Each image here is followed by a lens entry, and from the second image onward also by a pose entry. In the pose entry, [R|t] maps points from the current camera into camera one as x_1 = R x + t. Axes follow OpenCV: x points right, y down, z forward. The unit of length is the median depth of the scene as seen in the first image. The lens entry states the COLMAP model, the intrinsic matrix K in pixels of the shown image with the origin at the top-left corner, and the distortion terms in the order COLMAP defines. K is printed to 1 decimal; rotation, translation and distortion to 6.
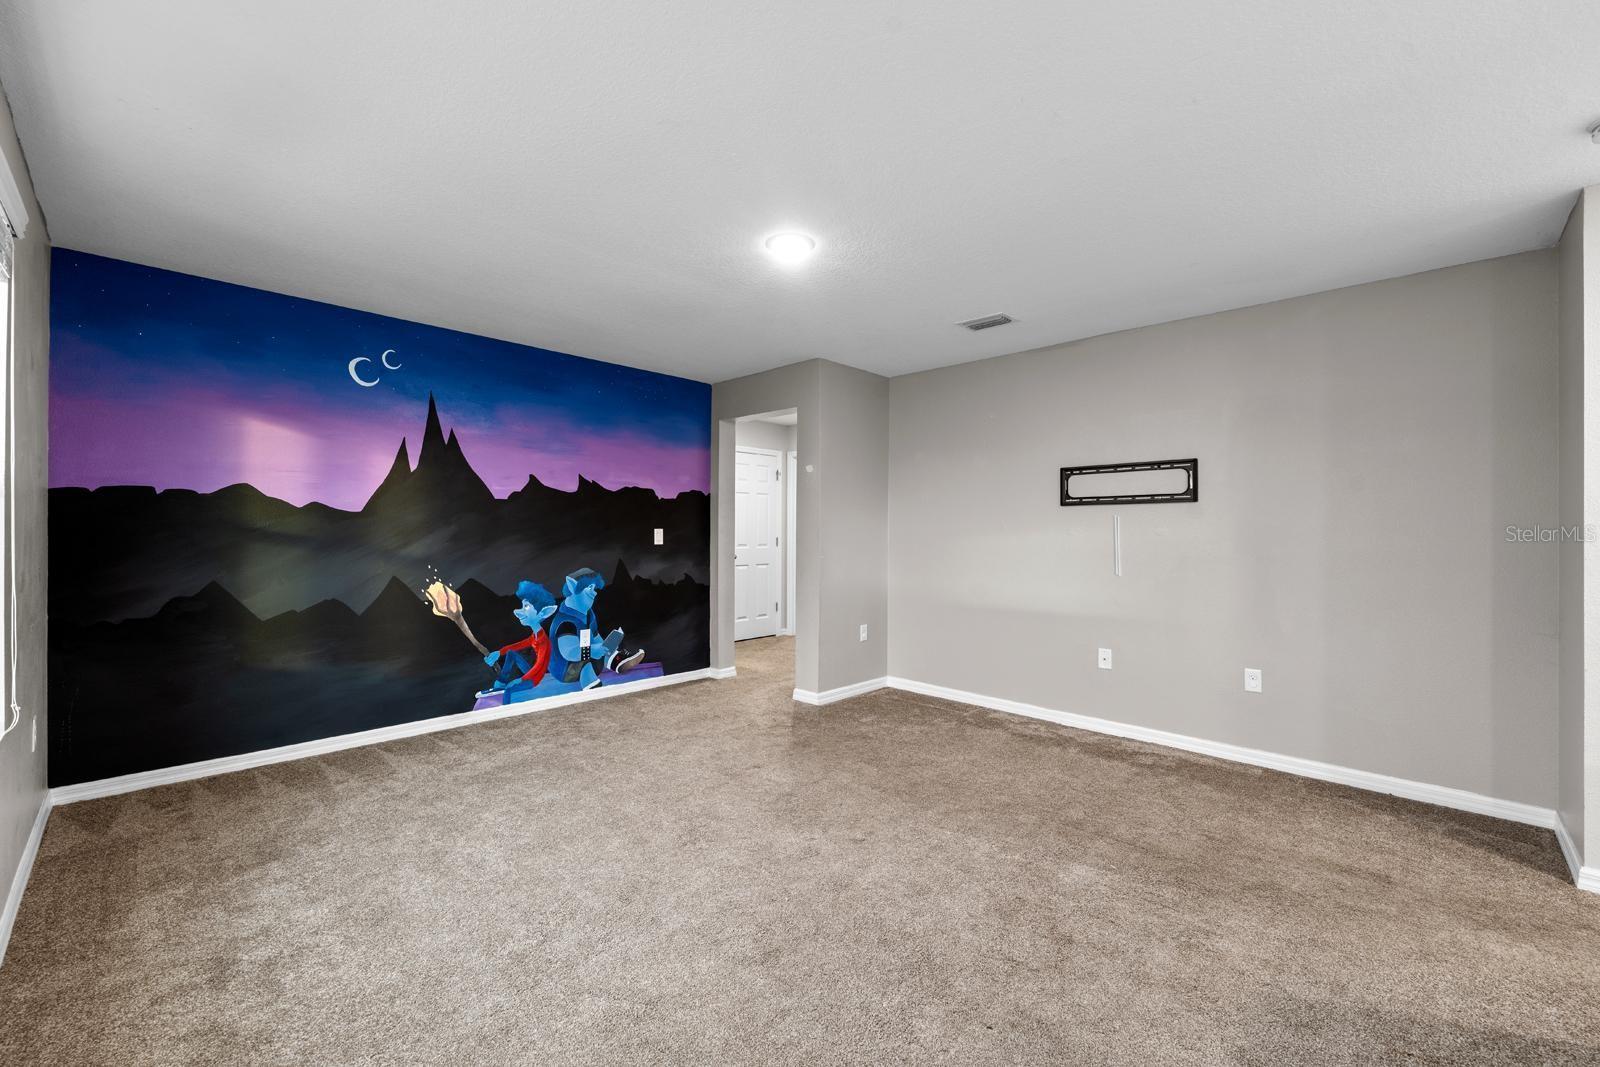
lens RADIAL K [[644.1, 0, 803.5], [0, 644.1, 528.3], [0, 0, 1]] dist [0.000412, -0.001058]
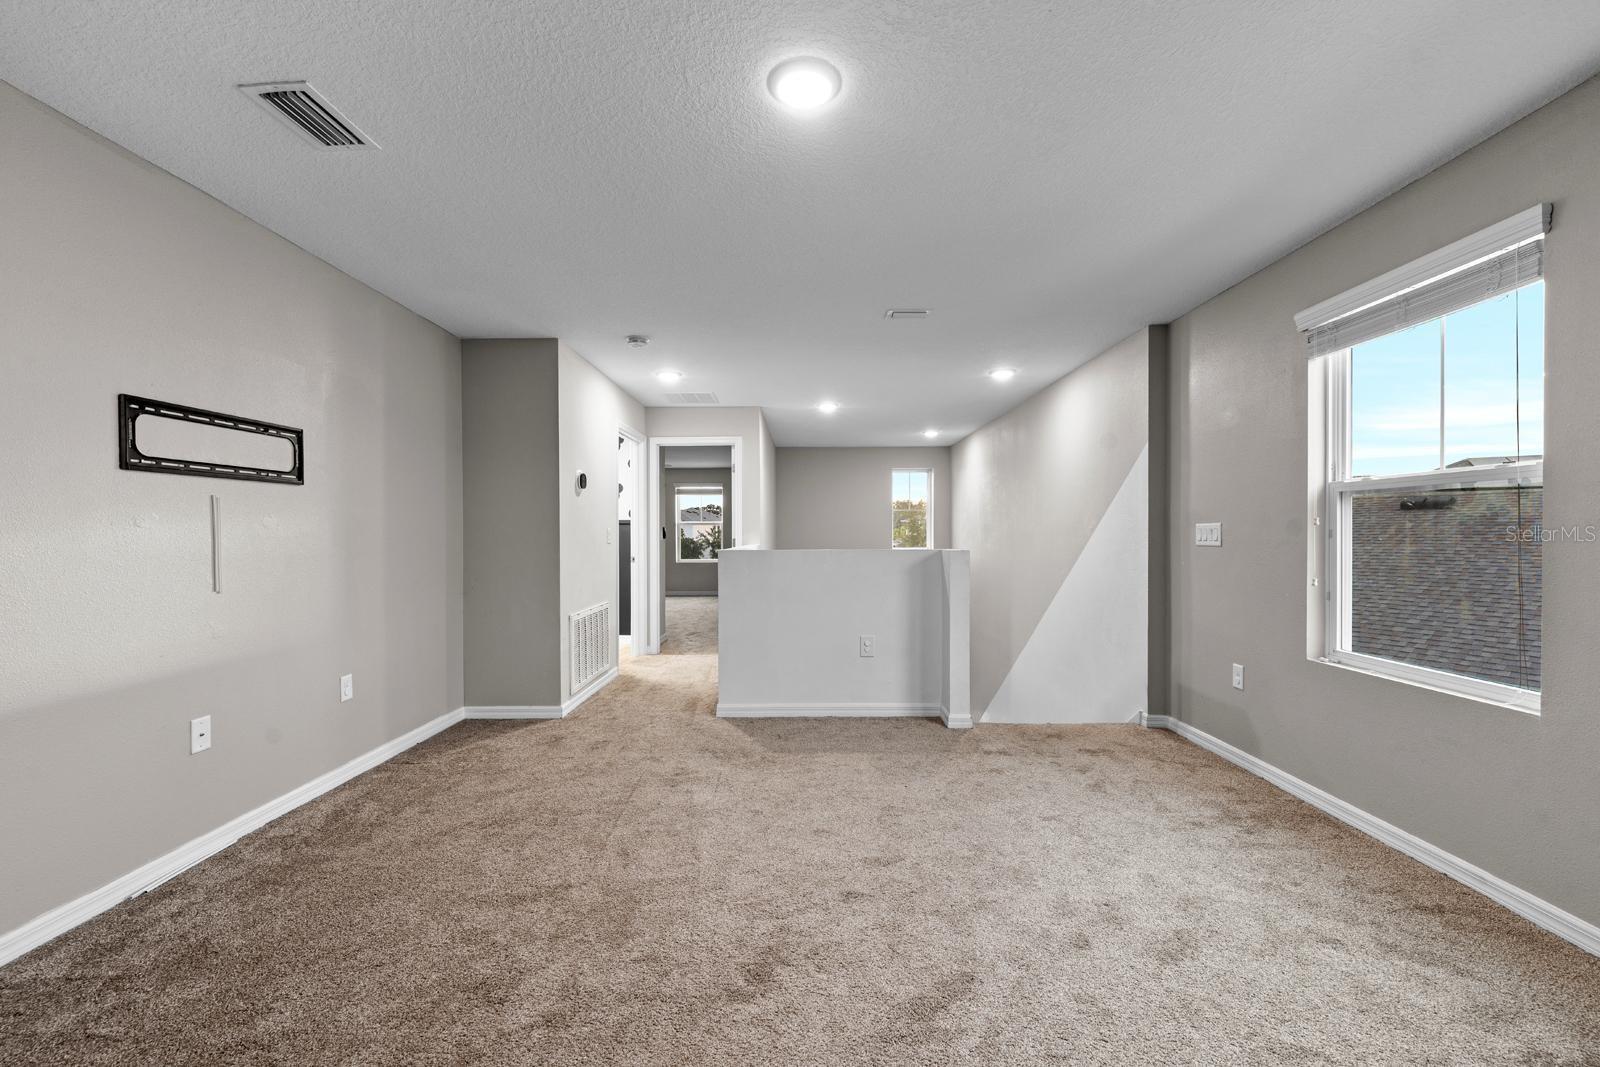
lens RADIAL K [[644.1, 0, 798.2], [0, 644.1, 535.9], [0, 0, 1]] dist [0.000412, -0.001058]
pose [[-0.675425, -0.006475, 0.737400, -0.348903], [-0.001170, 0.999970, 0.007708, 0.013678], [-0.737428, 0.004344, -0.675412, 1.003750]]
